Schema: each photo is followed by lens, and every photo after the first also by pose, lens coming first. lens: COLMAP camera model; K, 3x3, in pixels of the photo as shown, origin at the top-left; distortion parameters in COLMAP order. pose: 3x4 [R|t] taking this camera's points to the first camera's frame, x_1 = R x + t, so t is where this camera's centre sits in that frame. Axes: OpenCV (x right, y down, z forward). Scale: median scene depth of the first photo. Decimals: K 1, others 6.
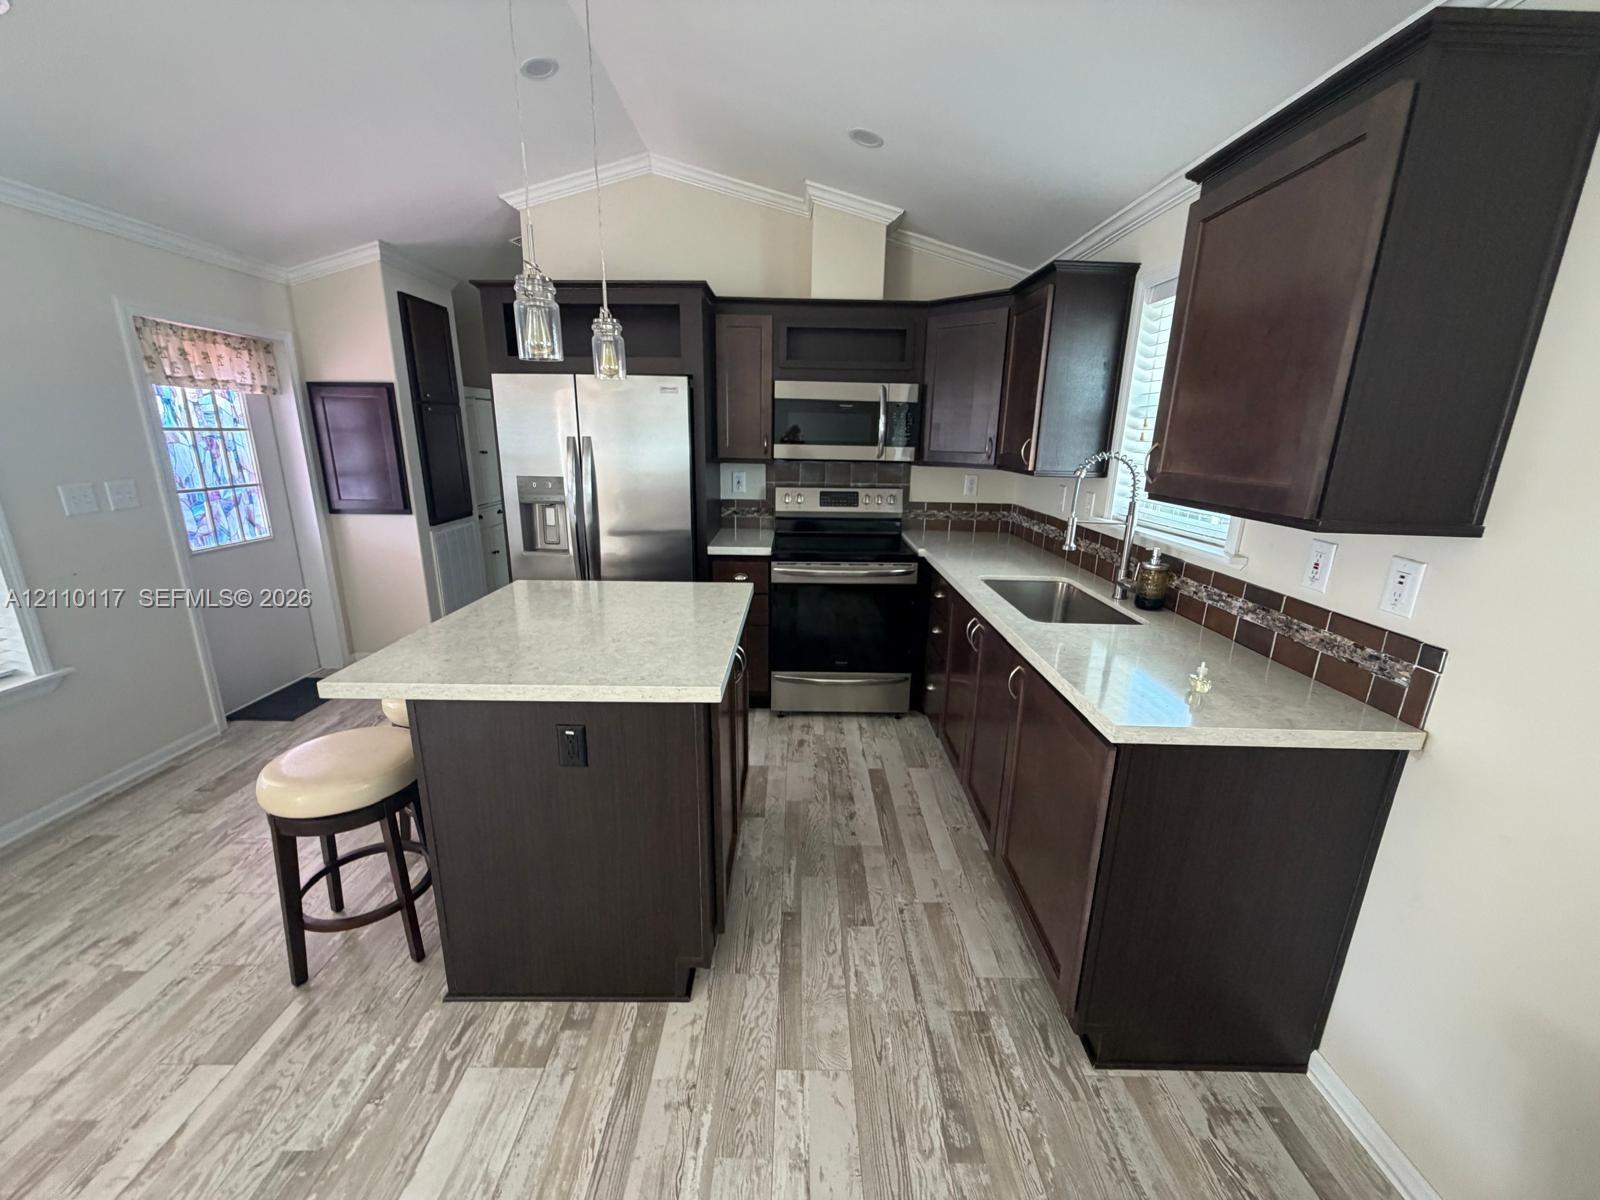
lens RADIAL K [[636.7, 0, 796.0], [0, 636.7, 601.7], [0, 0, 1]] dist [-0.001433, 0.000951]
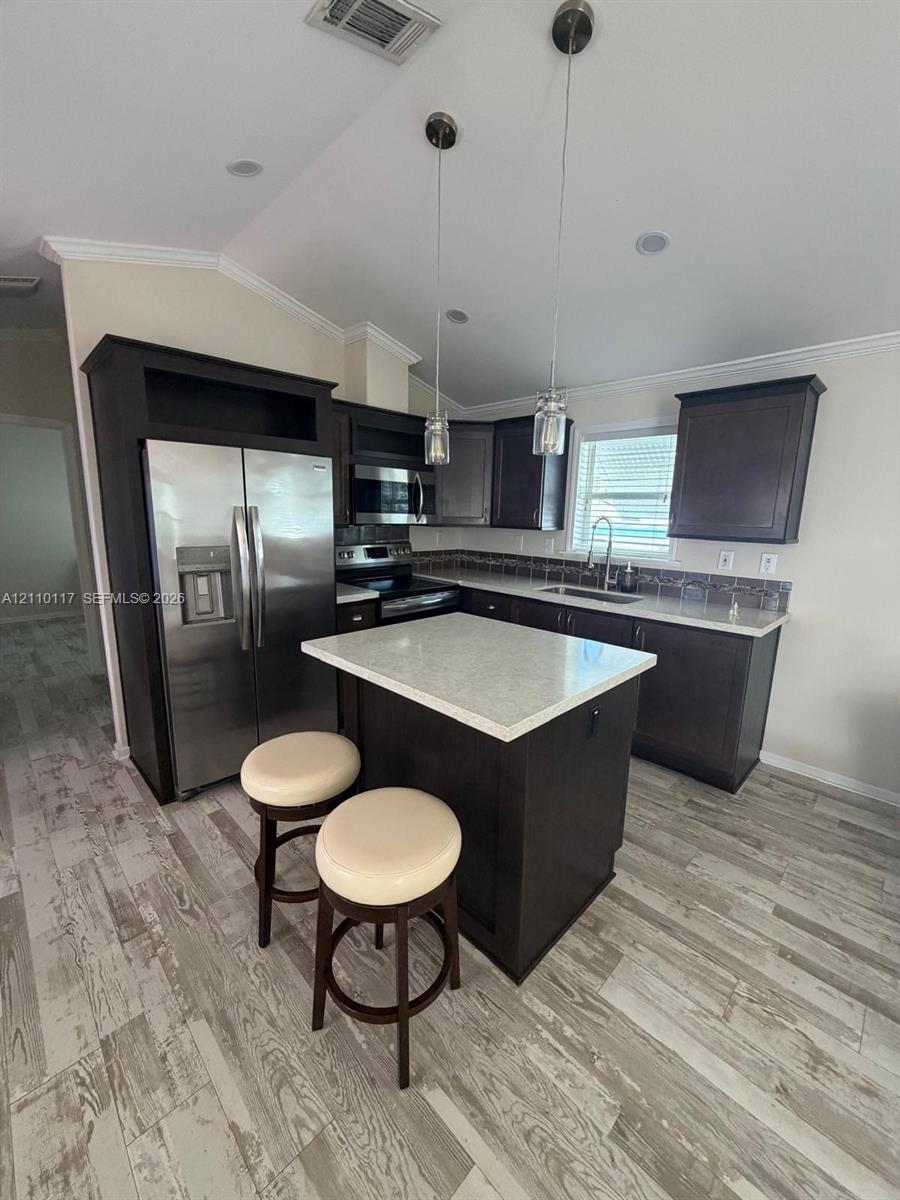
lens RADIAL K [[477.5, 0, 449.9], [0, 477.5, 600.4], [0, 0, 1]] dist [-0.001433, 0.000951]
pose [[0.707001, -0.130479, 0.695072, -1.167219], [0.171102, 0.985193, 0.010901, -0.098829], [-0.686203, 0.111221, 0.718857, 0.383986]]
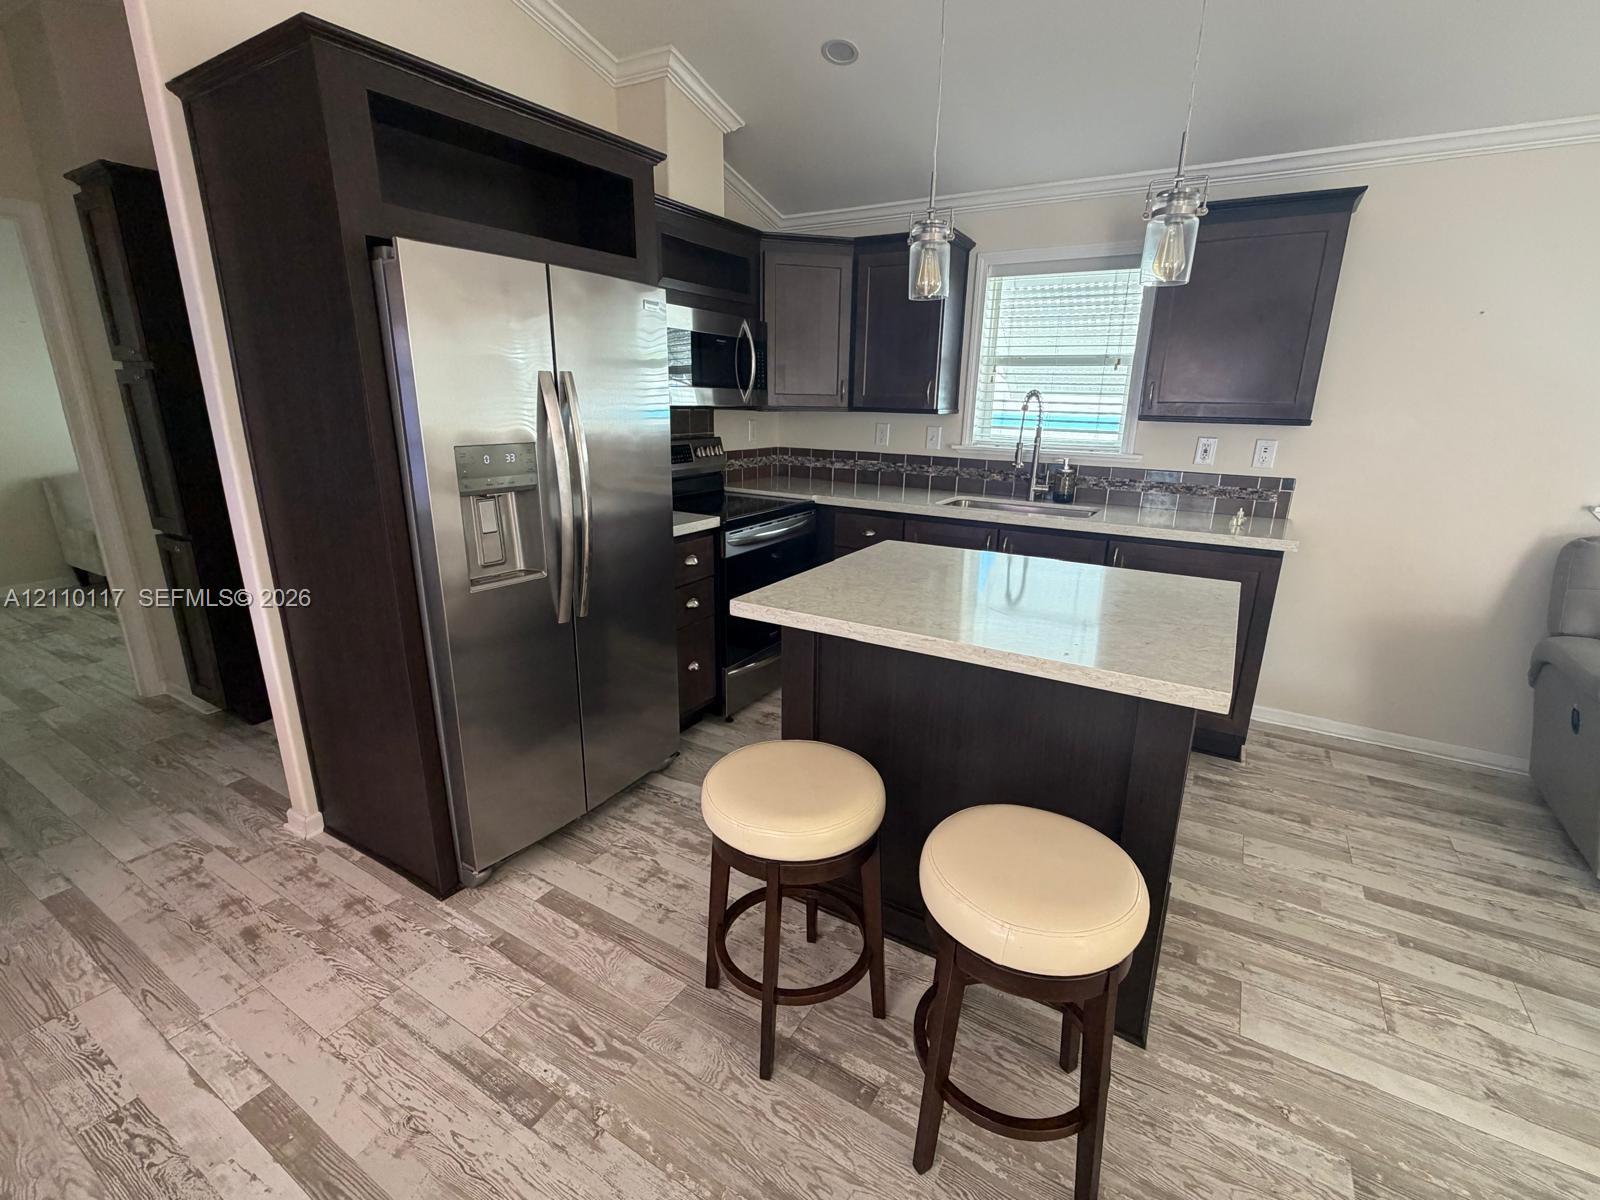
lens RADIAL K [[722.2, 0, 799.3], [0, 722.2, 600.2], [0, 0, 1]] dist [-0.000715, 0.000974]
pose [[0.518063, -0.239960, 0.820993, -1.441458], [0.211378, 0.965987, 0.148956, -0.182543], [-0.828813, 0.096372, 0.551164, 0.803135]]
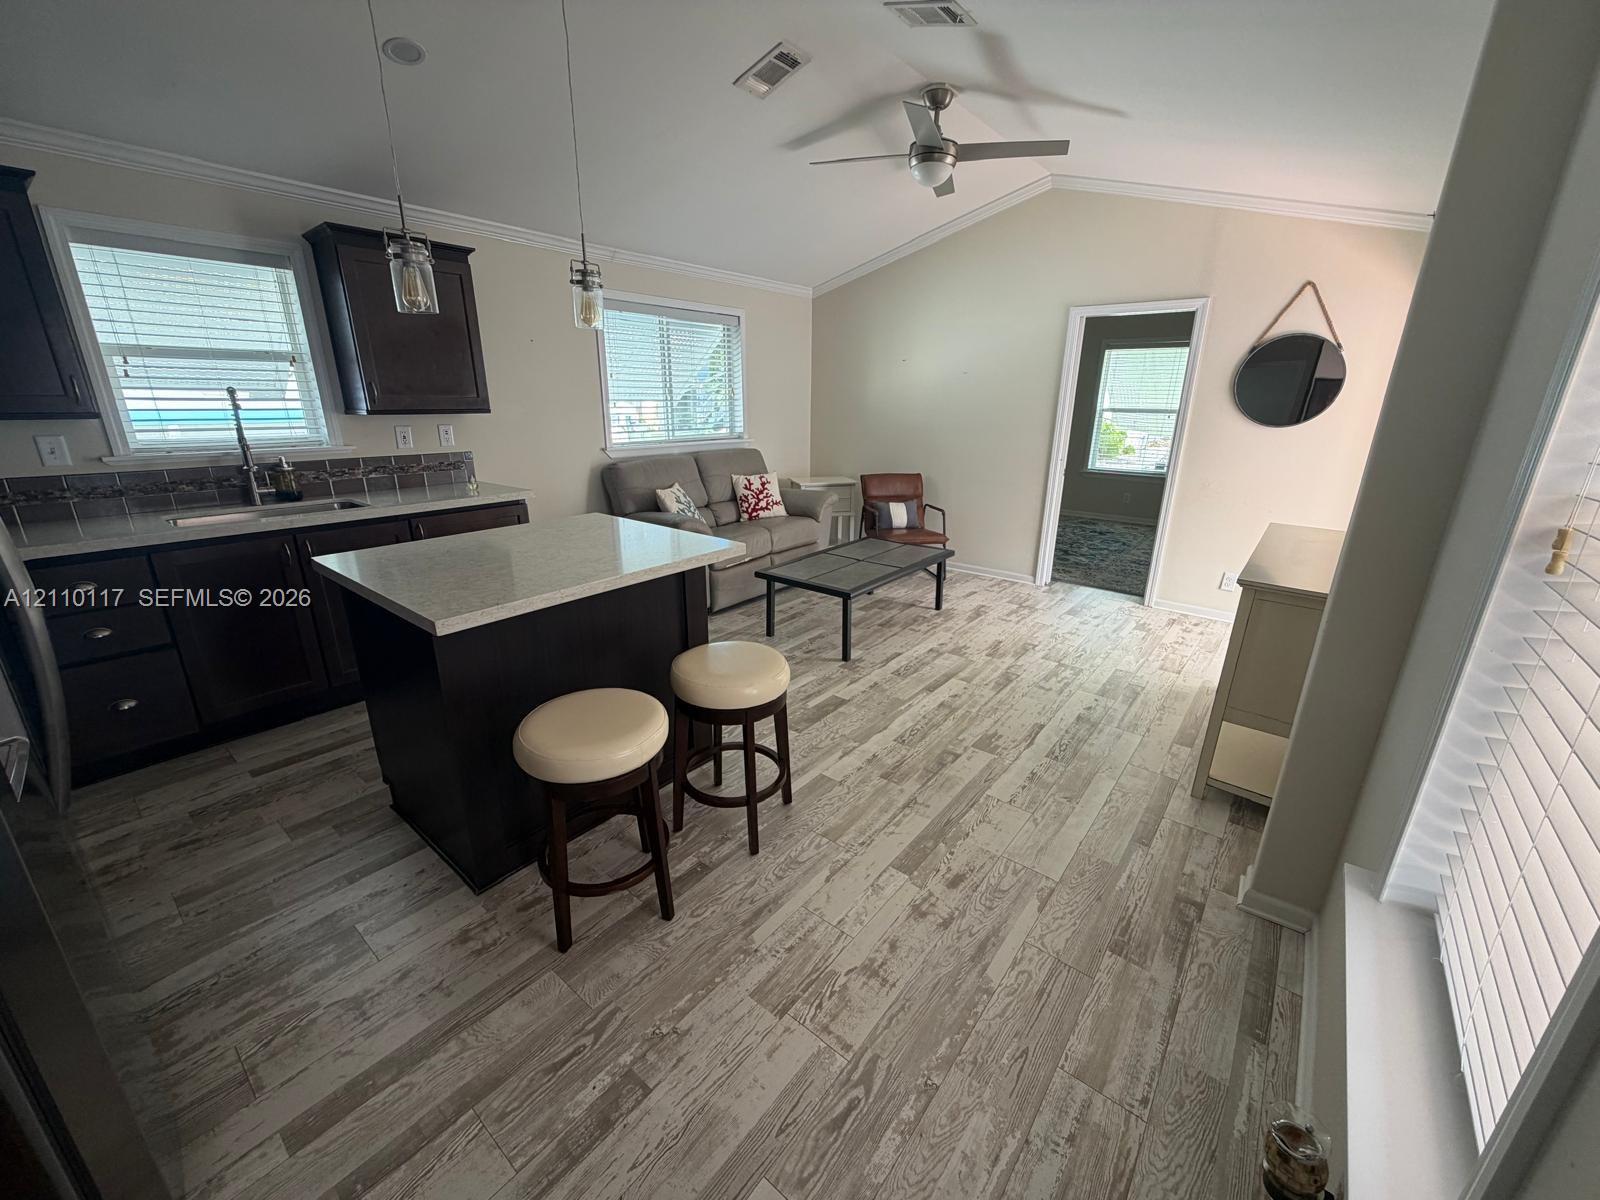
lens RADIAL K [[636.7, 0, 797.6], [0, 636.7, 600.2], [0, 0, 1]] dist [-0.001433, 0.000951]
pose [[-0.777461, -0.215600, 0.590822, -1.551942], [0.141615, 0.855272, 0.498452, -0.446531], [-0.612780, 0.471196, -0.634409, 1.697670]]
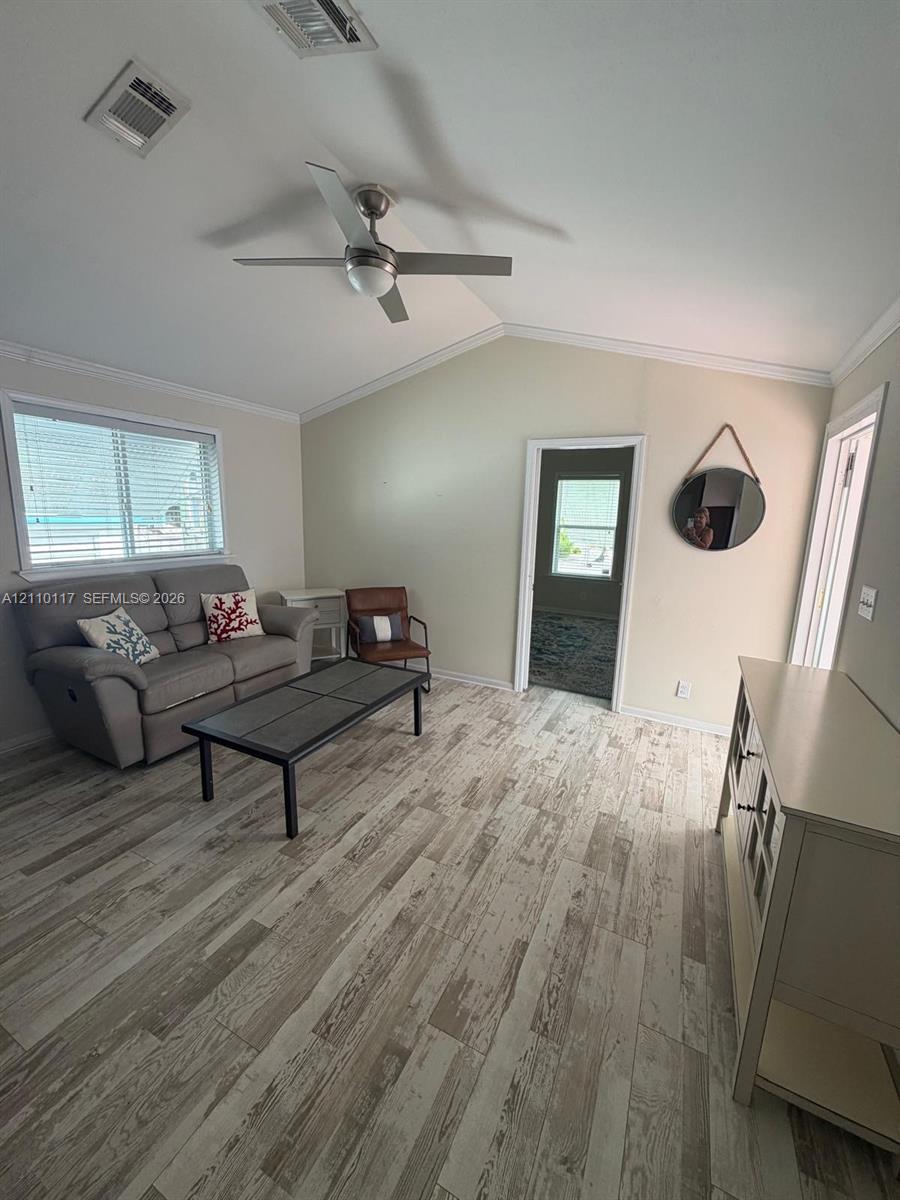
lens RADIAL K [[477.5, 0, 450.6], [0, 477.5, 599.4], [0, 0, 1]] dist [-0.001433, 0.000951]
pose [[-0.892549, -0.122775, 0.433915, -1.324019], [0.075296, 0.908141, 0.411838, -0.267829], [-0.444620, 0.400258, -0.801316, 0.925762]]
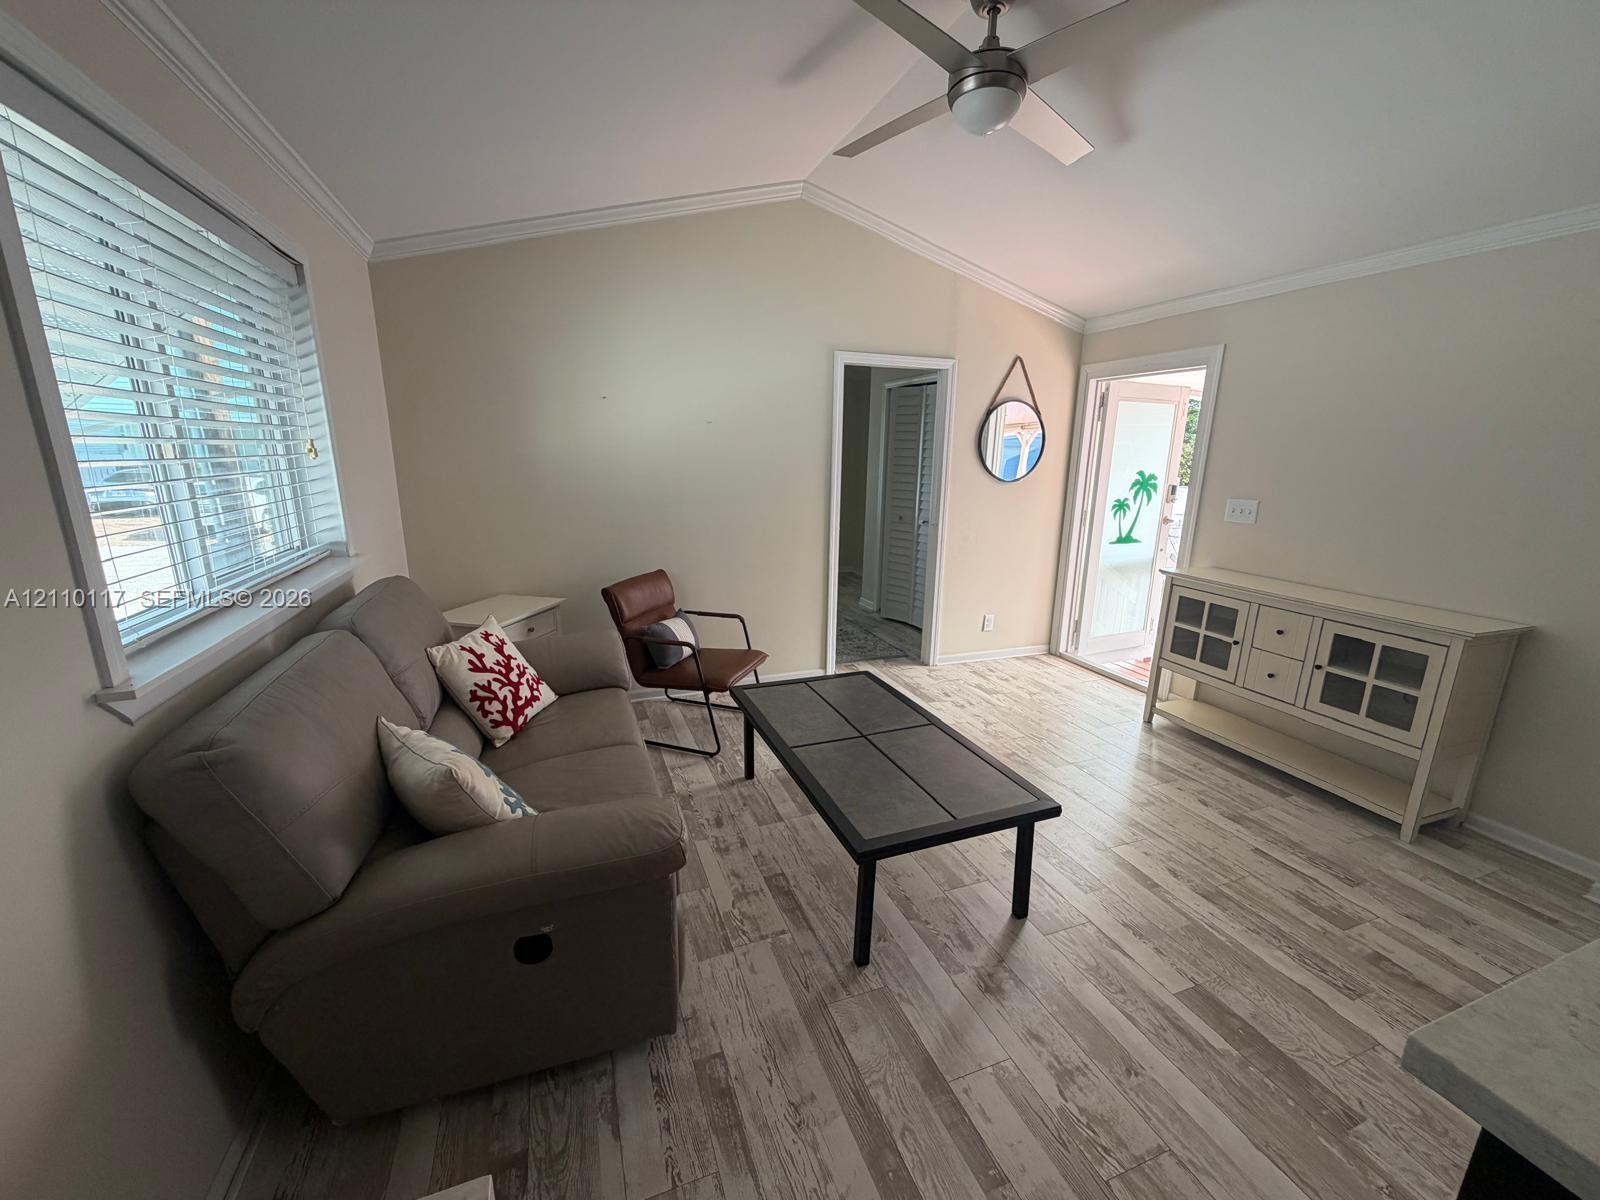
lens RADIAL K [[636.7, 0, 796.7], [0, 636.7, 600.7], [0, 0, 1]] dist [-0.001433, 0.000951]
pose [[-0.933621, 0.054554, -0.354085, 0.339834], [-0.120322, 0.883185, 0.453328, -0.225801], [0.337453, 0.465841, -0.817996, 0.914139]]
